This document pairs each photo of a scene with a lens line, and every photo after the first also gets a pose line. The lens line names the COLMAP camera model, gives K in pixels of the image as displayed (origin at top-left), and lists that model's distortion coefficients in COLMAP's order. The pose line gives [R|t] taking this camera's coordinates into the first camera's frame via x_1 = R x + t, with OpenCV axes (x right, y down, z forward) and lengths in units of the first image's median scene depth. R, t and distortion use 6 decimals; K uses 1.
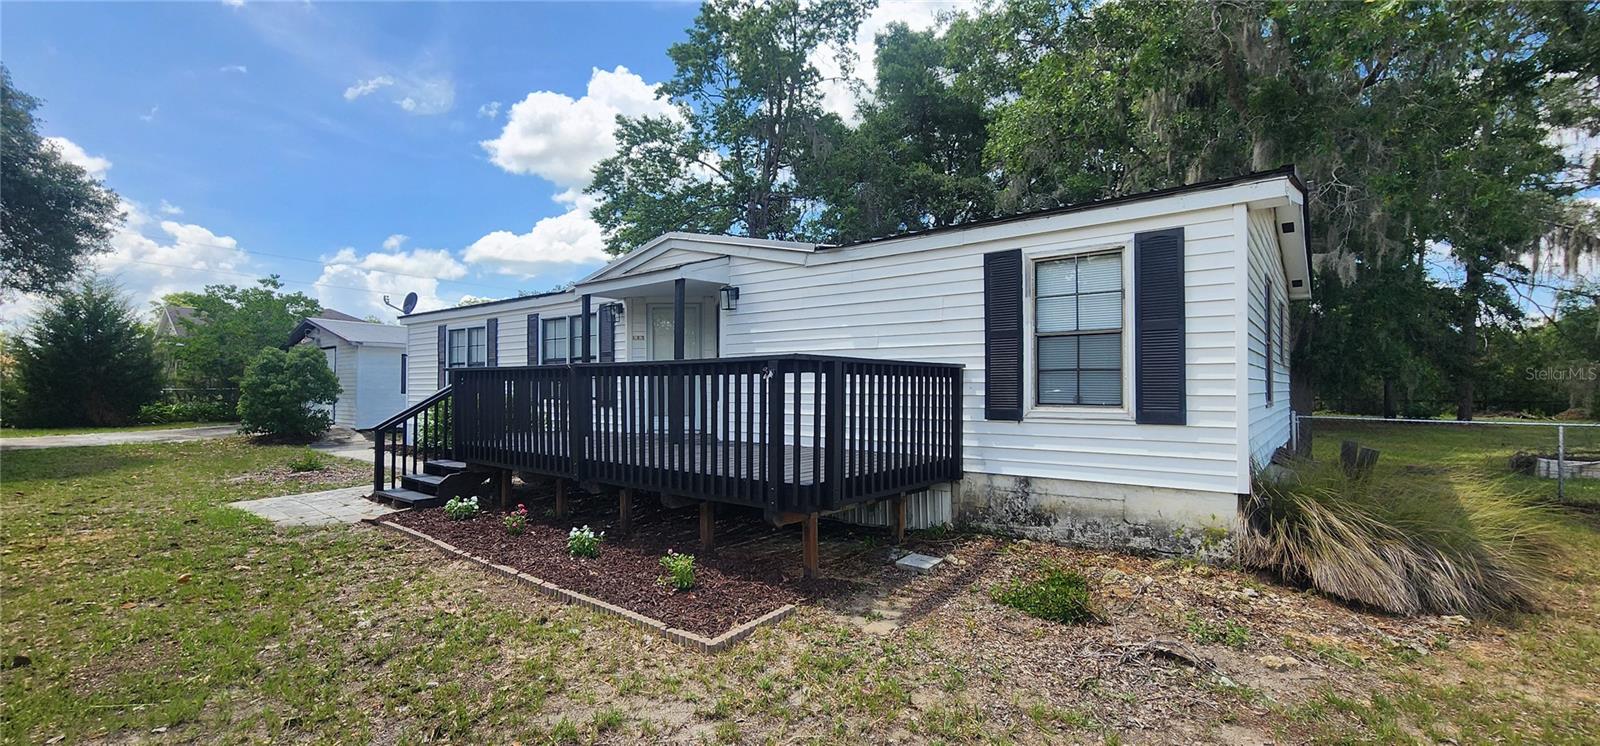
lens RADIAL K [[662.0, 0, 800.0], [0, 662.0, 373.0], [0, 0, 1]] dist [-0.000067, 0.000092]
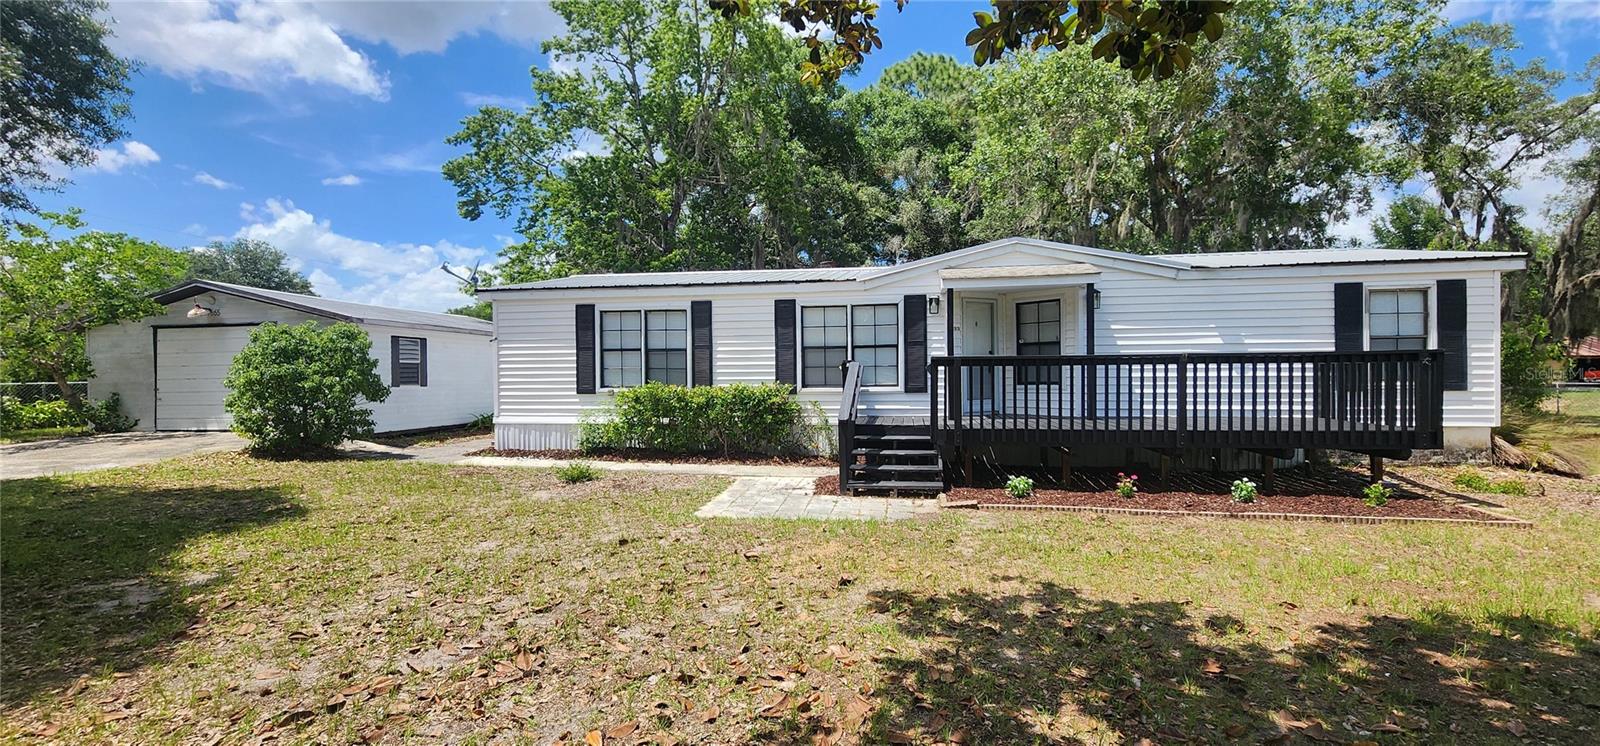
lens RADIAL K [[662.0, 0, 800.0], [0, 662.0, 373.0], [0, 0, 1]] dist [-0.000067, 0.000092]
pose [[0.869897, -0.004599, 0.493212, -1.680986], [0.003478, 0.999989, 0.003191, 0.018184], [-0.493222, -0.001060, 0.869903, 0.298946]]
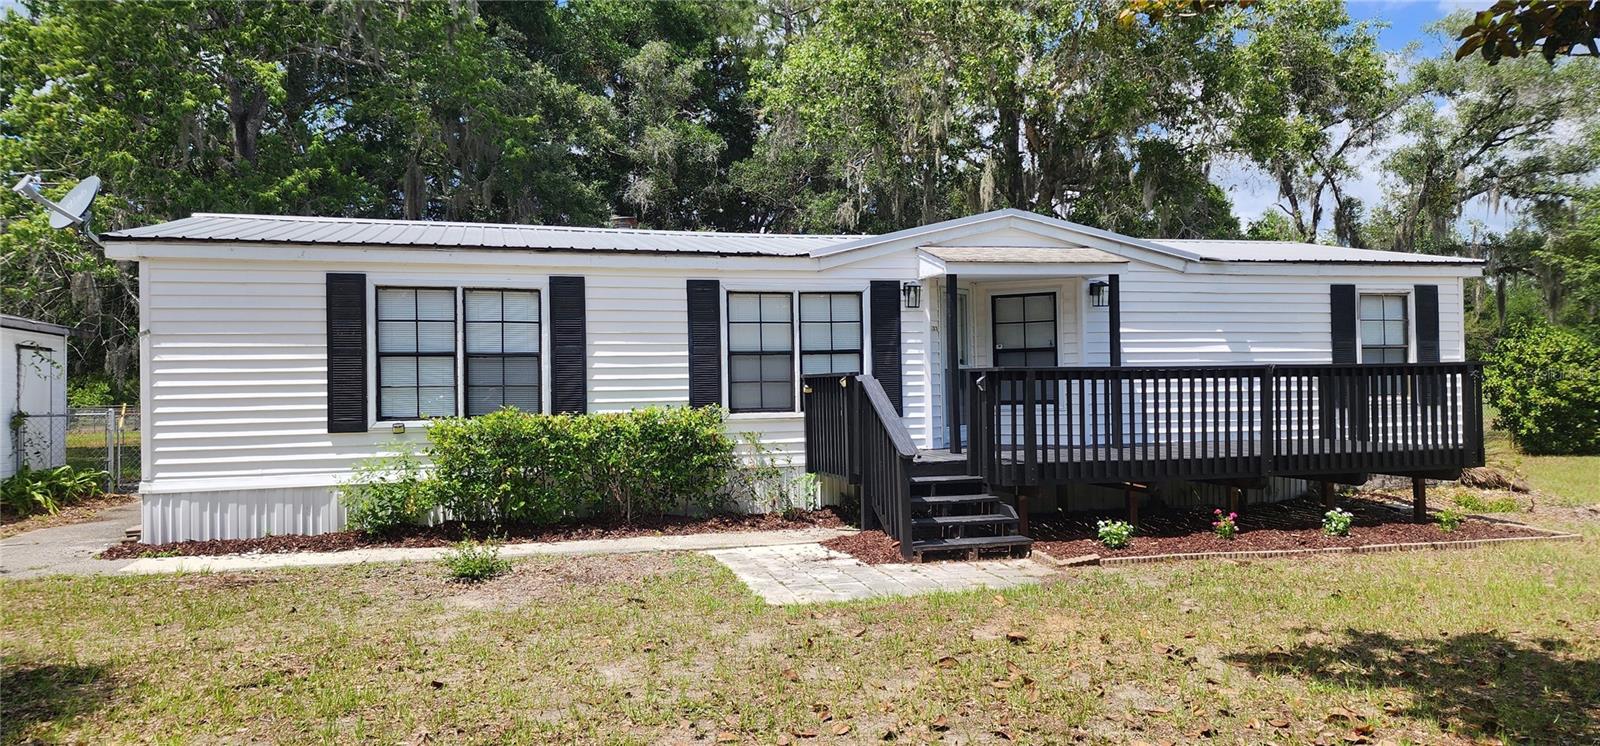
lens RADIAL K [[1064.7, 0, 791.8], [0, 1064.7, 367.7], [0, 0, 1]] dist [0.115001, -0.134497]
pose [[0.578503, 0.007804, 0.815643, -2.318187], [0.009548, 0.999821, -0.016338, 0.013429], [-0.815624, 0.017239, 0.578325, 0.670781]]
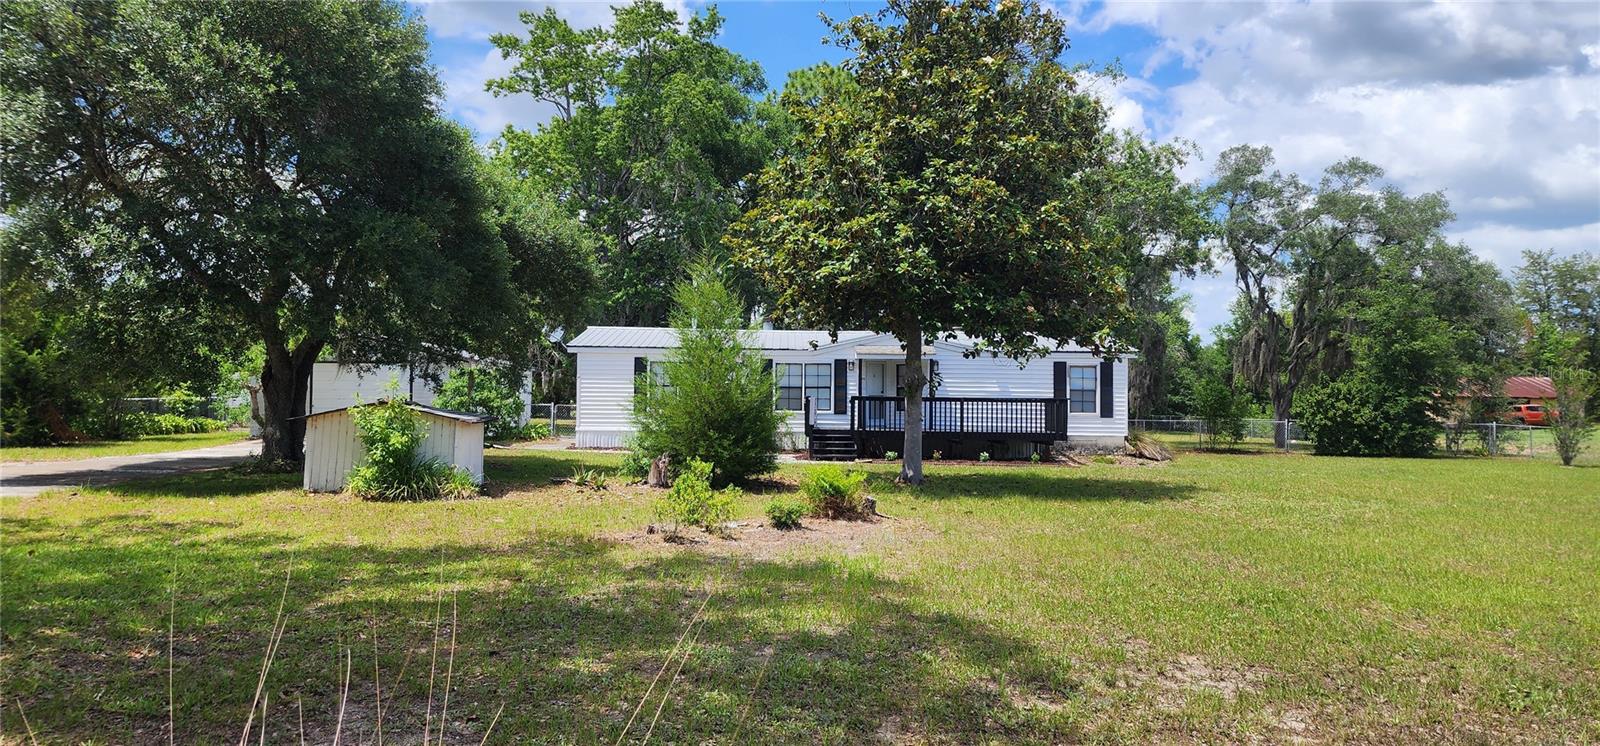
lens RADIAL K [[1064.7, 0, 791.8], [0, 1064.7, 367.7], [0, 0, 1]] dist [0.115001, -0.134497]
pose [[0.771452, 0.029265, 0.635614, -3.994275], [-0.016203, 0.999521, -0.026355, -0.007363], [-0.636081, 0.010033, 0.771557, -2.131246]]
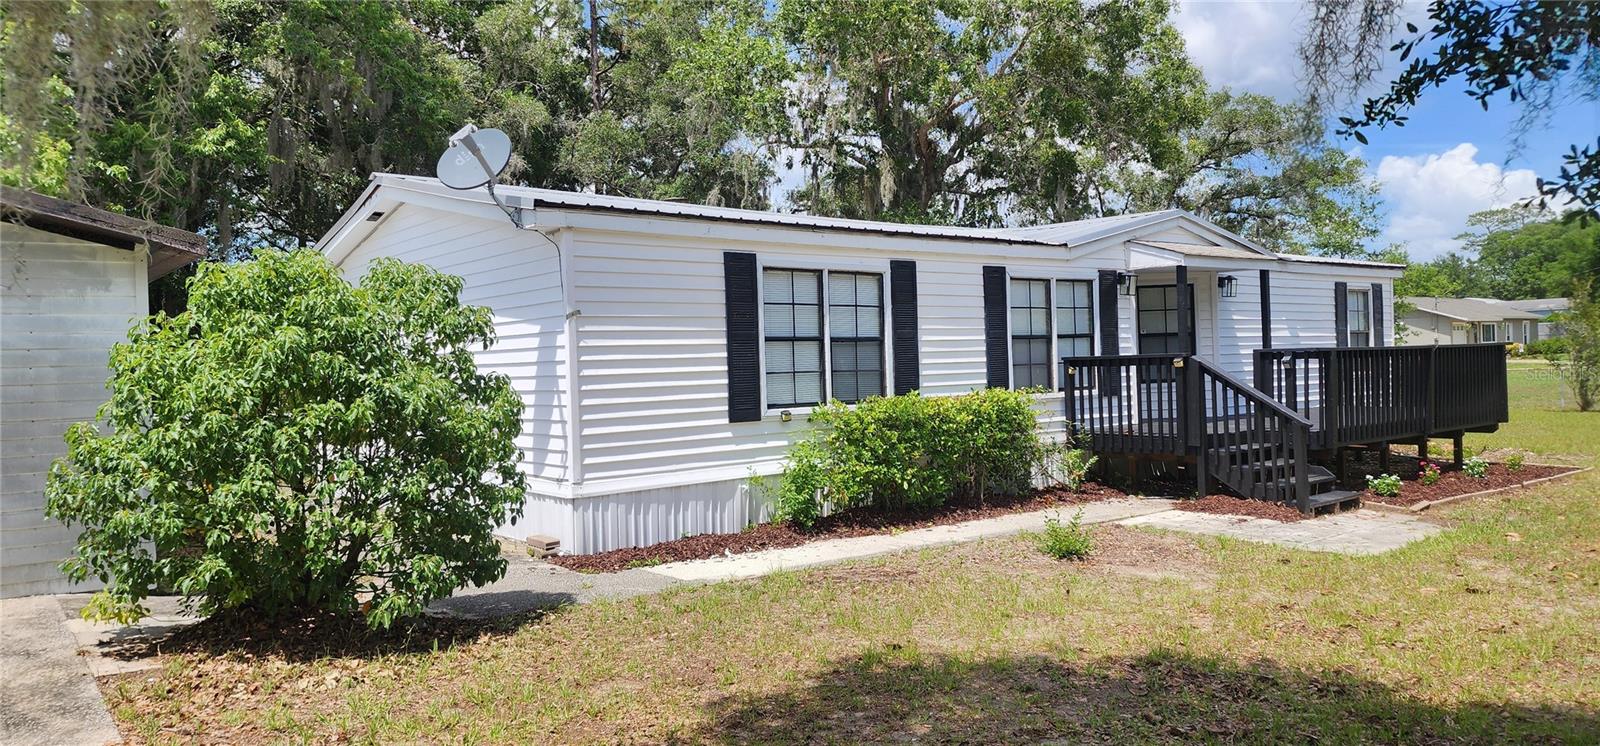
lens RADIAL K [[1064.7, 0, 791.8], [0, 1064.7, 367.7], [0, 0, 1]] dist [0.115001, -0.134497]
pose [[0.209862, -0.002445, 0.977728, -2.901853], [0.027153, 0.999626, -0.003328, 0.007325], [-0.977354, 0.027247, 0.209850, 1.912254]]
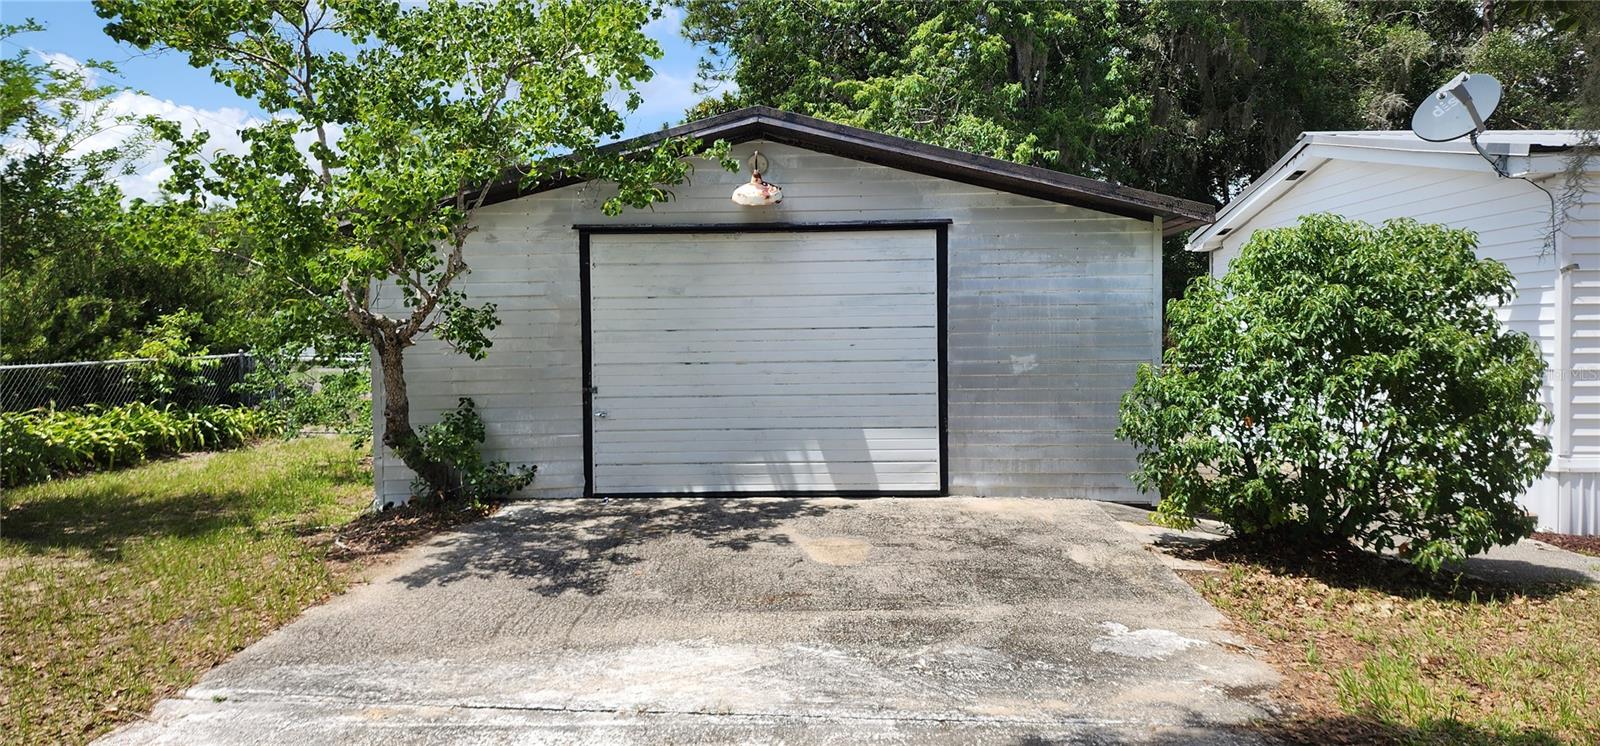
lens RADIAL K [[1064.7, 0, 791.8], [0, 1064.7, 367.7], [0, 0, 1]] dist [0.115001, -0.134497]
pose [[0.792794, -0.015292, 0.609298, -3.118575], [-0.002284, 0.999604, 0.028059, 0.007627], [-0.609485, -0.023637, 0.792445, 2.029556]]
